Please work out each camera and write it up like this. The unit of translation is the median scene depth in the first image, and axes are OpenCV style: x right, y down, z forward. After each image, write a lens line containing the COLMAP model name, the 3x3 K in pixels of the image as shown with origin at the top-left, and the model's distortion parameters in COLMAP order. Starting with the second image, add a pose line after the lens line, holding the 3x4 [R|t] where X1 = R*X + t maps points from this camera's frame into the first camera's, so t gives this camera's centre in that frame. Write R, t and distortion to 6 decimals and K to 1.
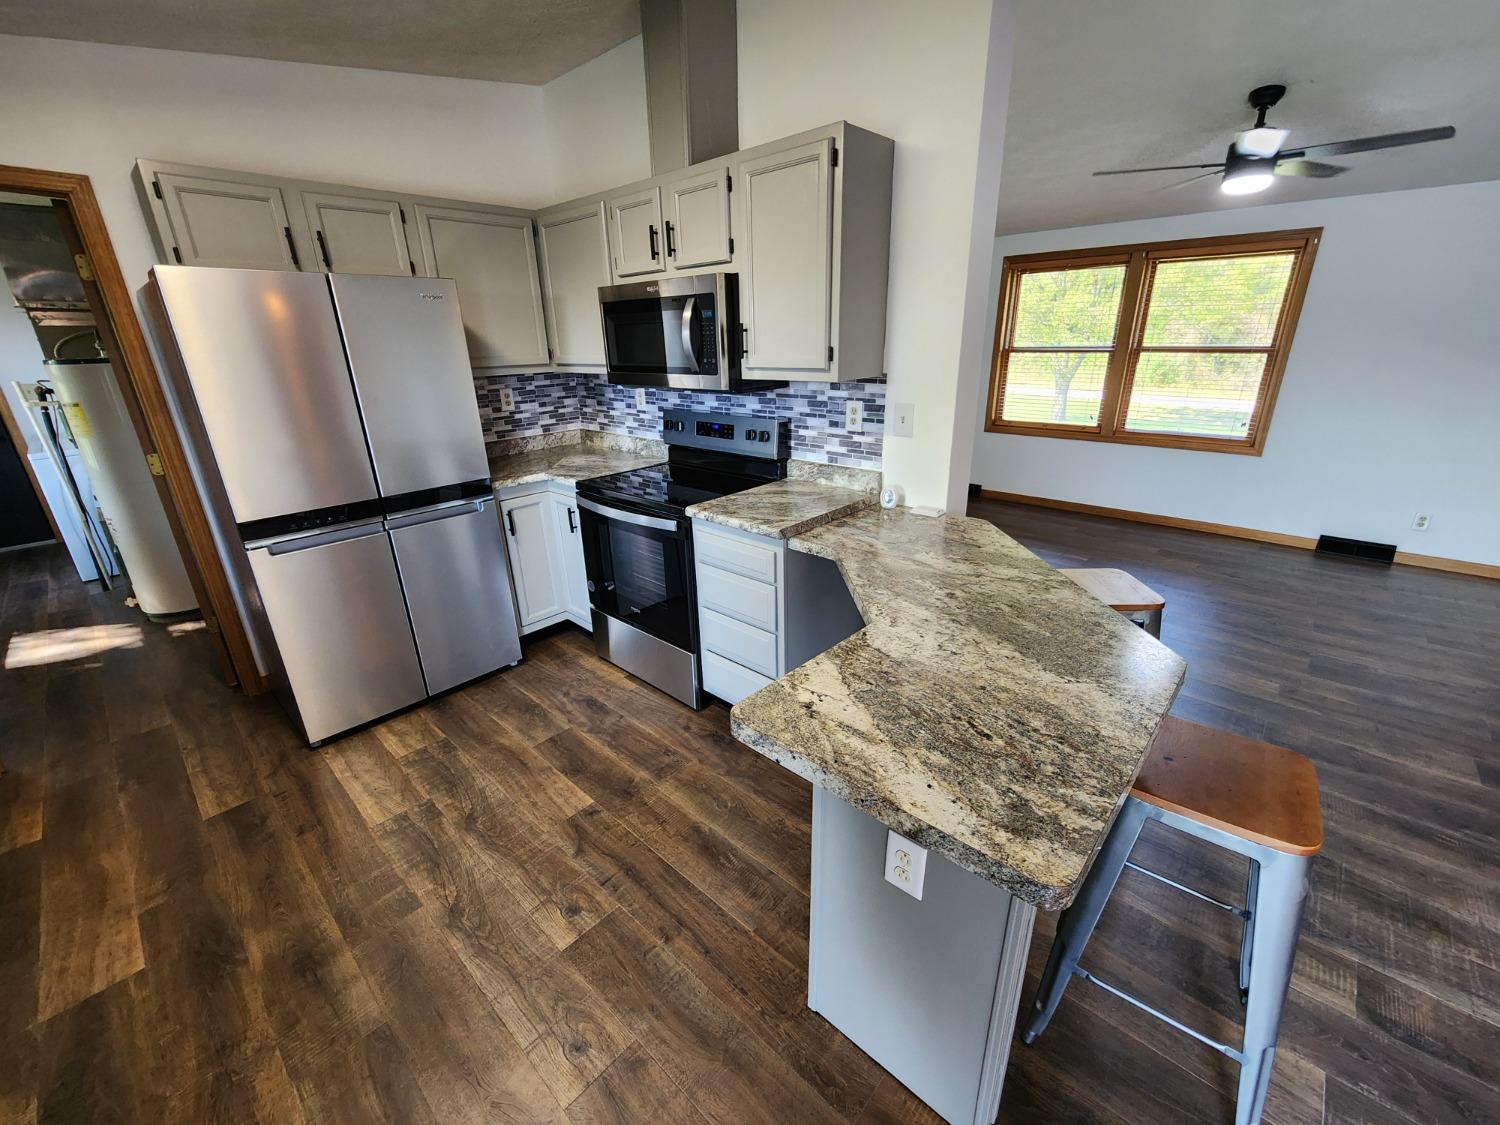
lens RADIAL K [[613.2, 0, 747.4], [0, 613.2, 564.5], [0, 0, 1]] dist [0.000098, -0.001262]
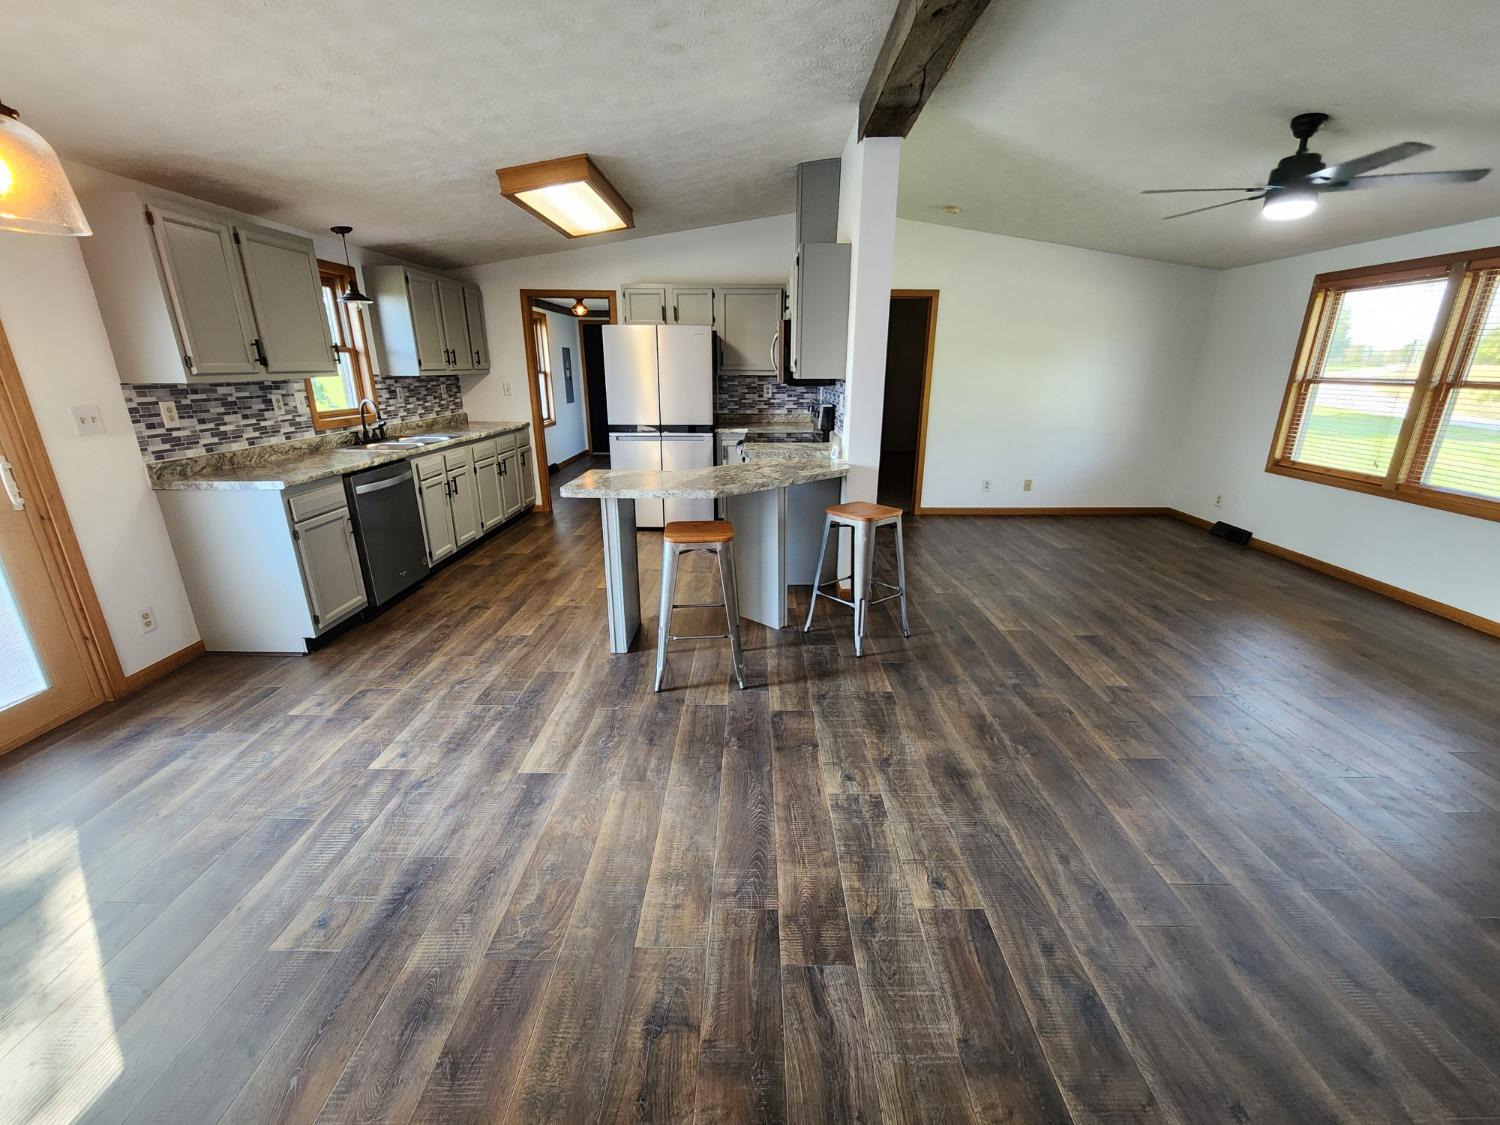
lens RADIAL K [[613.2, 0, 746.8], [0, 613.2, 566.1], [0, 0, 1]] dist [0.000098, -0.001262]
pose [[0.664787, 0.254407, -0.702378, 1.694288], [-0.277537, 0.957039, 0.083964, 0.139147], [0.693565, 0.139117, 0.706834, -0.353998]]
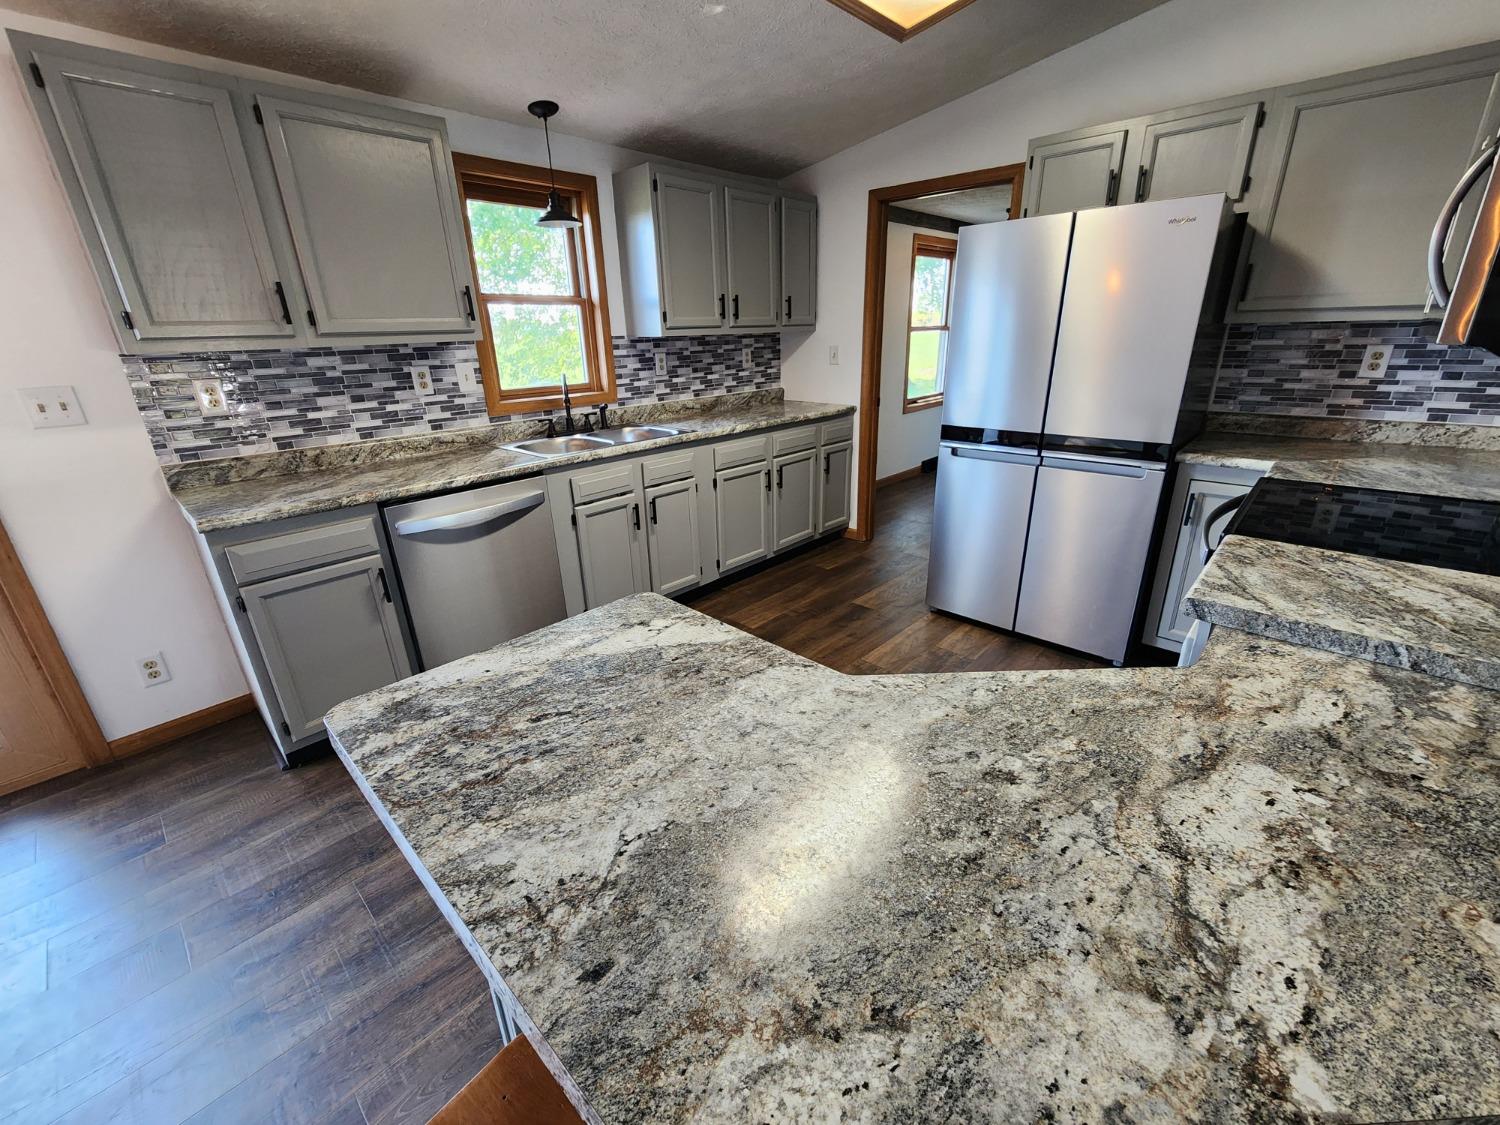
lens RADIAL K [[613.2, 0, 751.8], [0, 613.2, 563.2], [0, 0, 1]] dist [0.000098, -0.001262]
pose [[-0.004410, 0.375804, -0.926689, 0.607533], [-0.327142, 0.875163, 0.356465, -0.166614], [0.944965, 0.304731, 0.119081, 0.626863]]
